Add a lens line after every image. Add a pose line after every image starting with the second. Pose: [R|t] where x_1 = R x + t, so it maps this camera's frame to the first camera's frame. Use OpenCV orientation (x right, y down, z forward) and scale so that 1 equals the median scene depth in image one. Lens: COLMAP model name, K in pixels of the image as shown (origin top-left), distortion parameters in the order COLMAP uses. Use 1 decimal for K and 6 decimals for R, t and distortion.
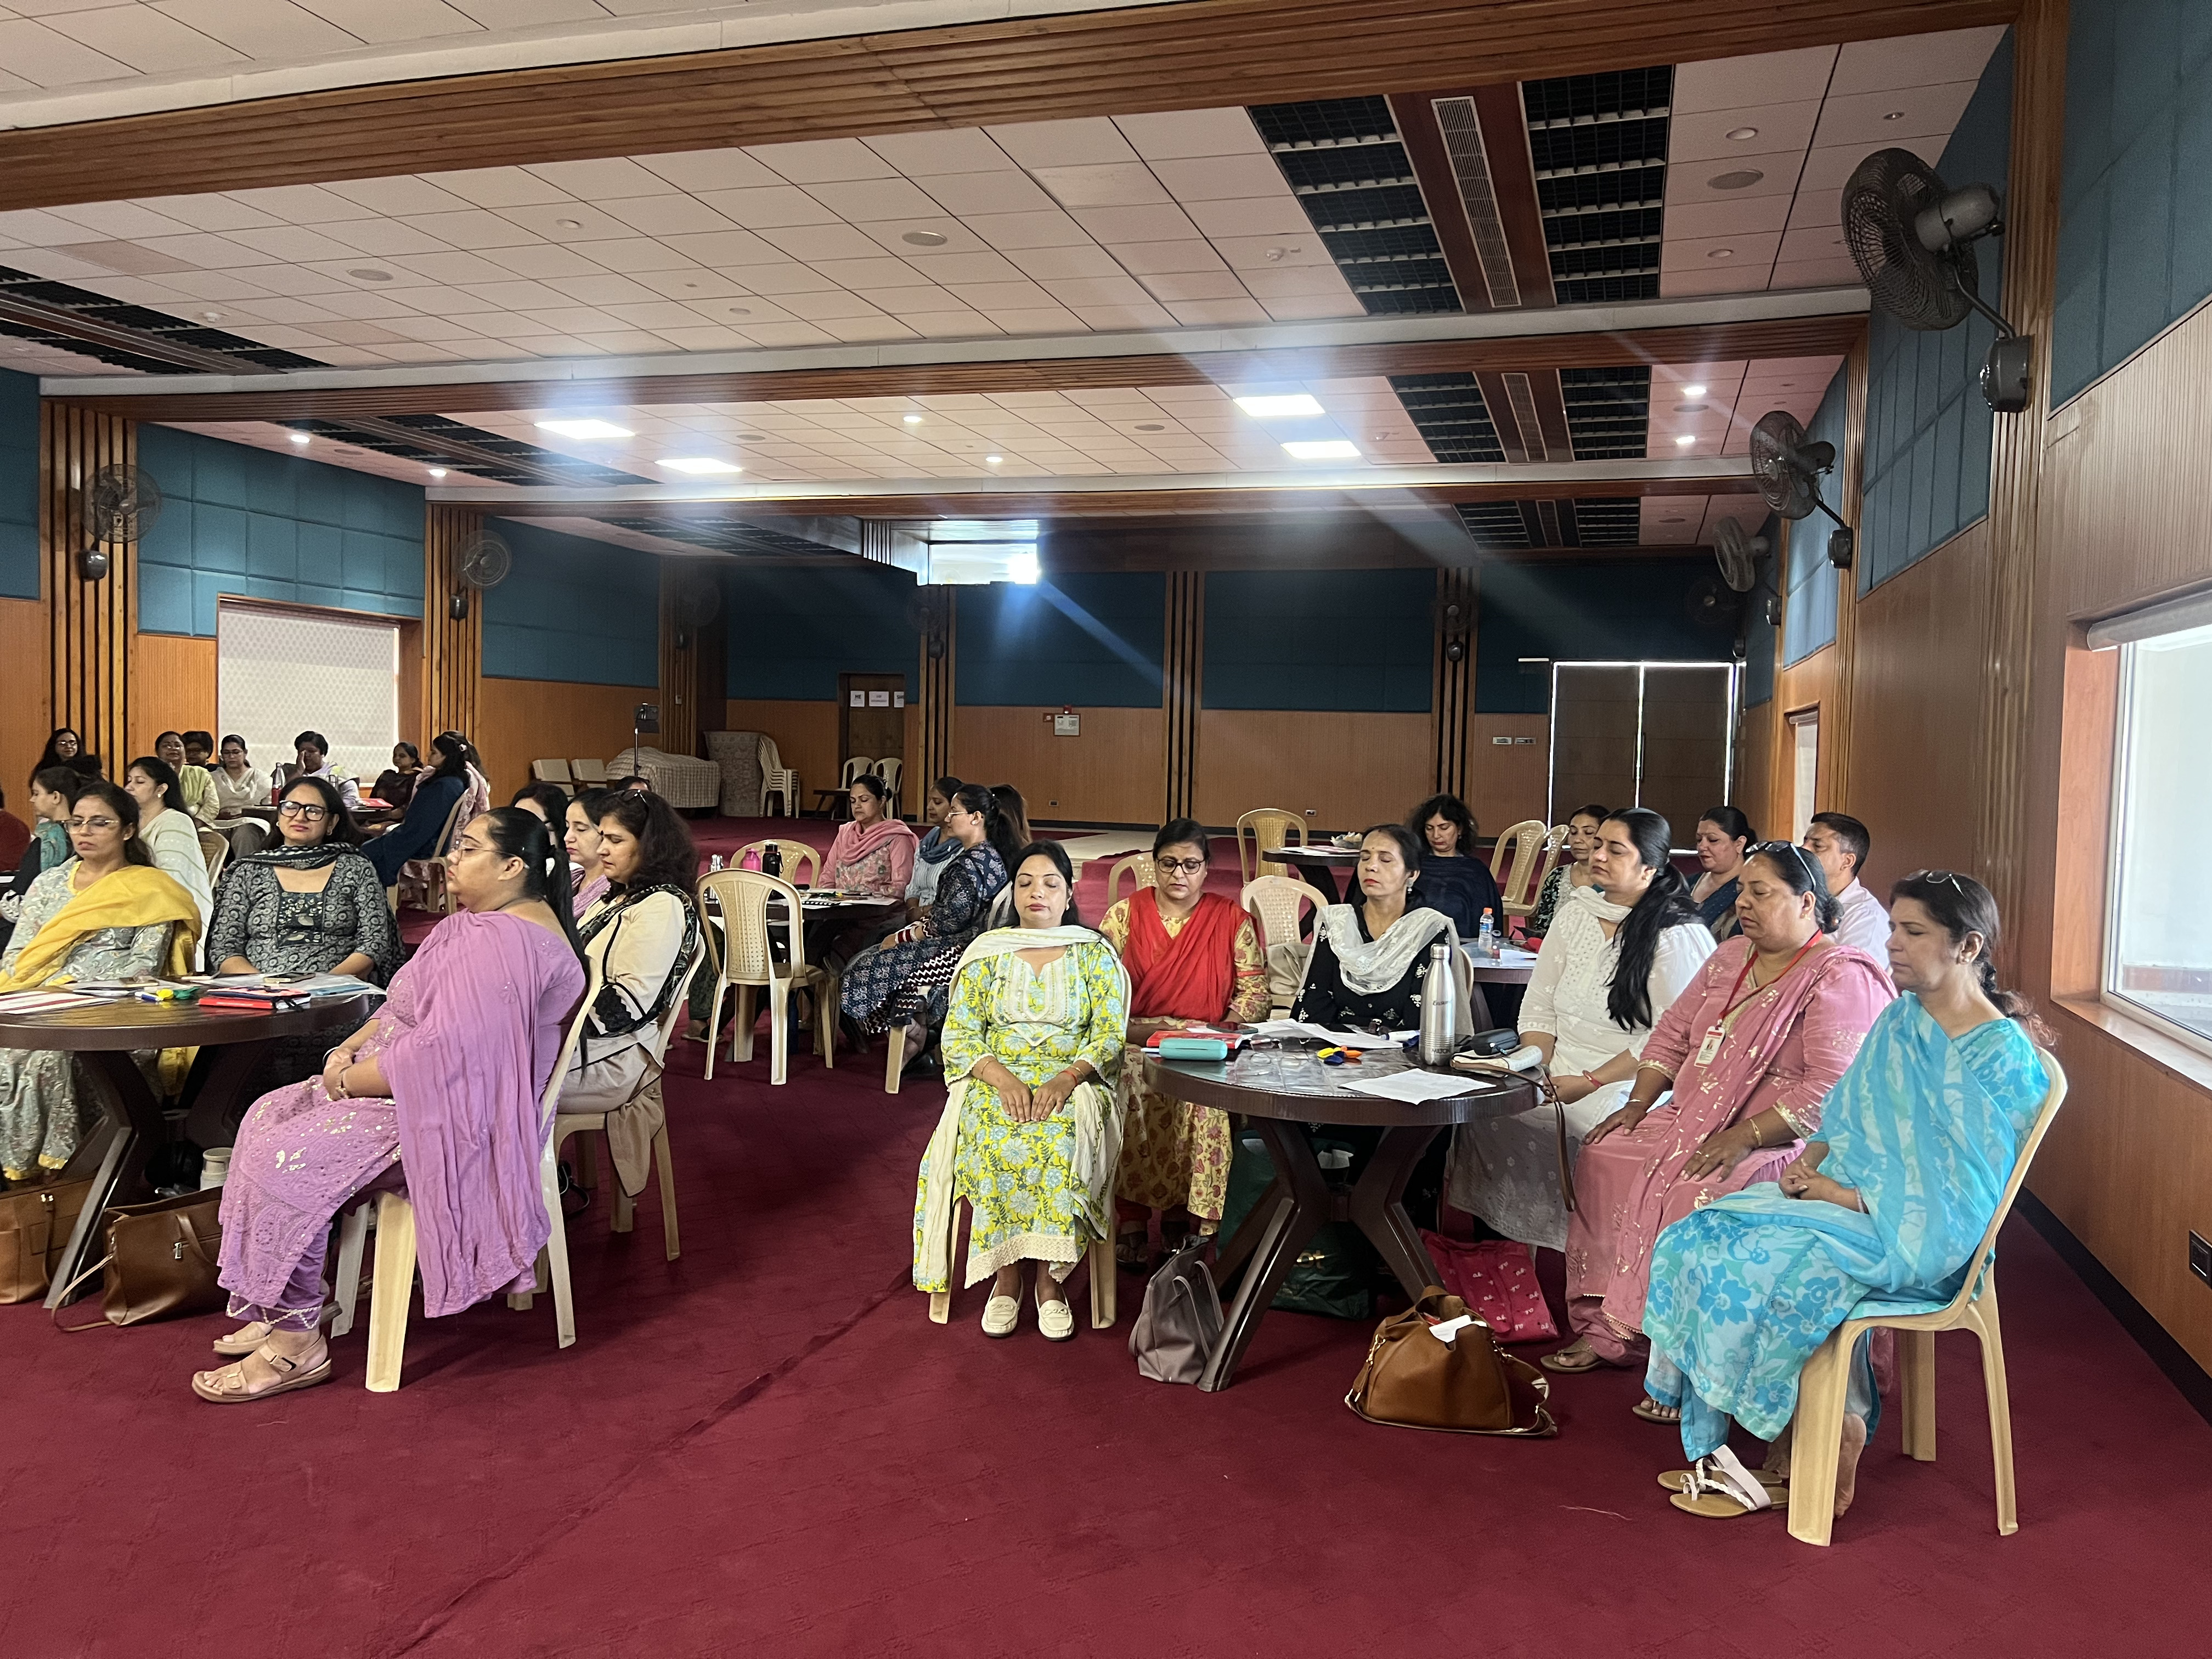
lens RADIAL K [[1668.7, 0, 1114.1], [0, 1668.7, 824.2], [0, 0, 1]] dist [0.052708, -0.050184]
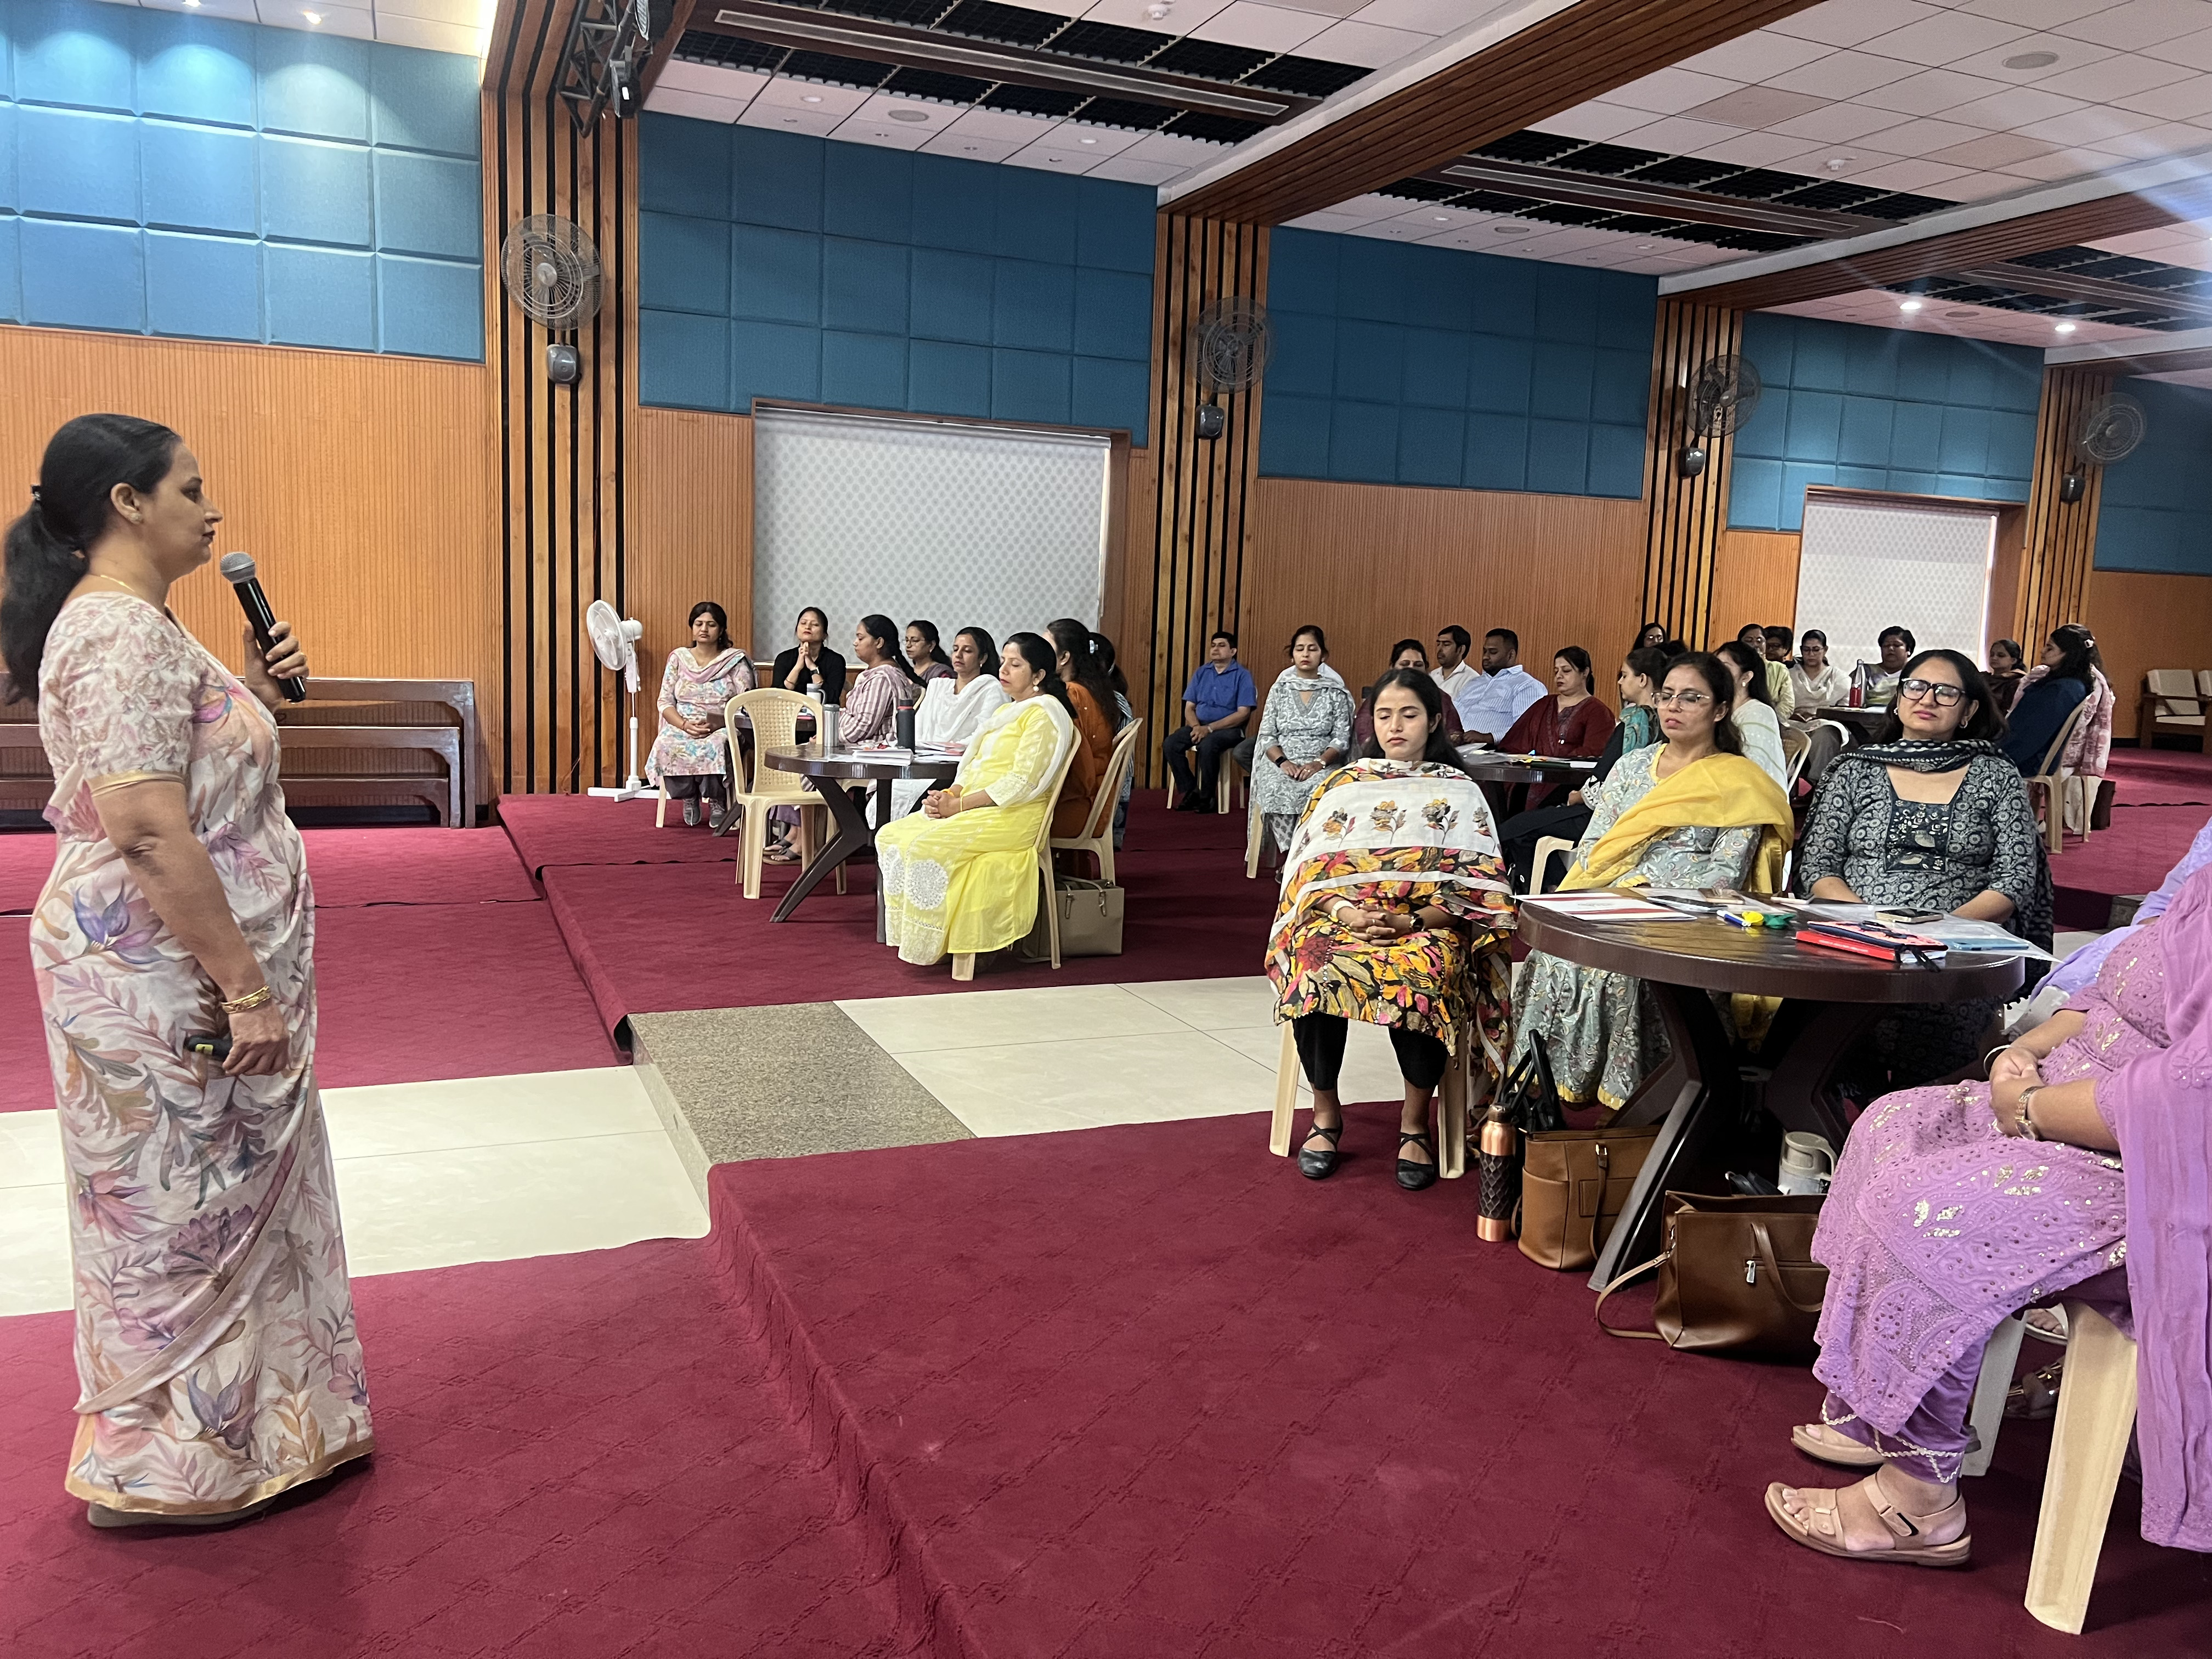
lens RADIAL K [[1675.6, 0, 1093.6], [0, 1675.6, 817.9], [0, 0, 1]] dist [0.032139, -0.036267]
pose [[0.642771, 0.087469, -0.761049, -0.065085], [-0.052710, 0.996155, 0.069973, 0.006360], [0.764243, -0.004862, 0.644910, 0.102205]]
